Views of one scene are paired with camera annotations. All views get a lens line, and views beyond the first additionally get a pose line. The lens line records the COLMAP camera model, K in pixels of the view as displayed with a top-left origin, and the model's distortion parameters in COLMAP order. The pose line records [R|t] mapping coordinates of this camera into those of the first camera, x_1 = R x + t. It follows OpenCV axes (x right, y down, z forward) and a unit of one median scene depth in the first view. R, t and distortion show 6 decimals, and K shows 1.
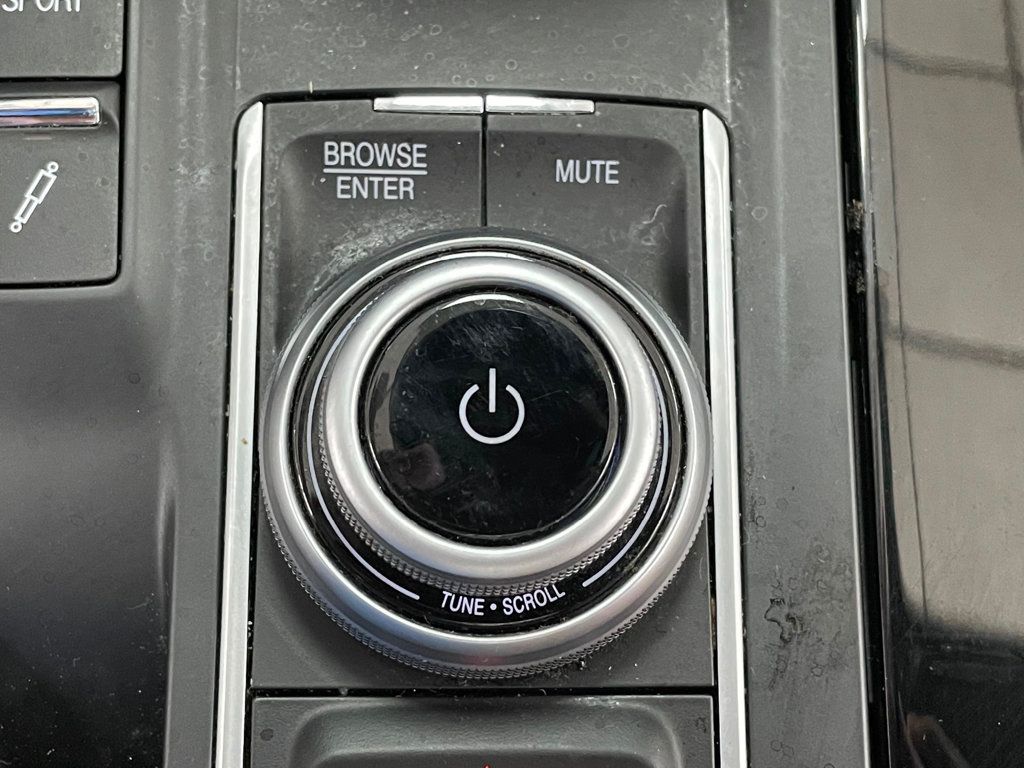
lens RADIAL K [[1595.0, 0, 510.8], [0, 1595.0, 384.0], [0, 0, 1]] dist [0.091280, 0.000000]
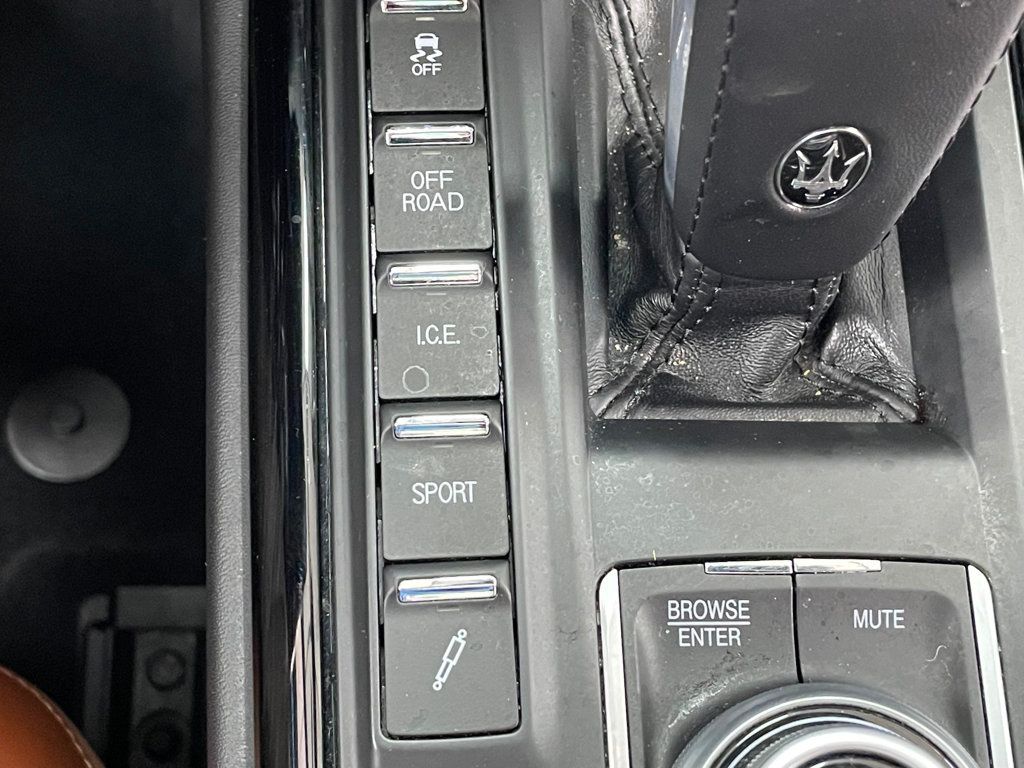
lens RADIAL K [[1595.0, 0, 513.9], [0, 1595.0, 384.3], [0, 0, 1]] dist [0.091280, 0.000000]
pose [[0.999755, -0.018370, 0.012381, -0.247771], [0.019488, 0.995070, -0.097244, -0.199589], [-0.010534, 0.097462, 0.995184, -0.251245]]
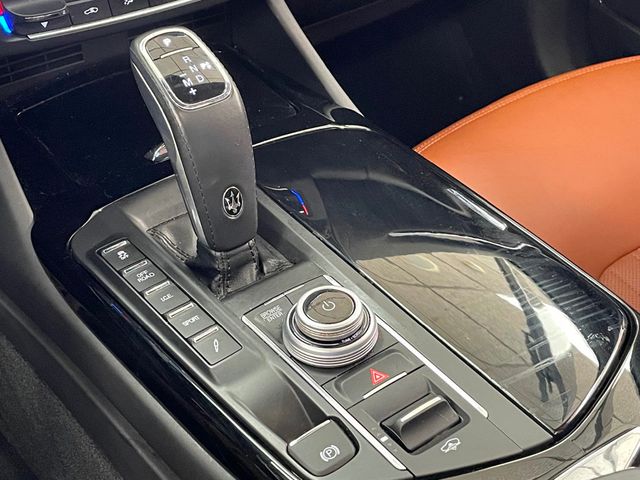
lens RADIAL K [[996.9, 0, 320.0], [0, 996.9, 240.0], [0, 0, 1]] dist [0.091280, 0.000000]
pose [[0.809883, -0.418553, 0.410978, -1.046982], [0.582510, 0.656356, -0.479456, 1.158408], [-0.069070, 0.627703, 0.775383, -1.325167]]
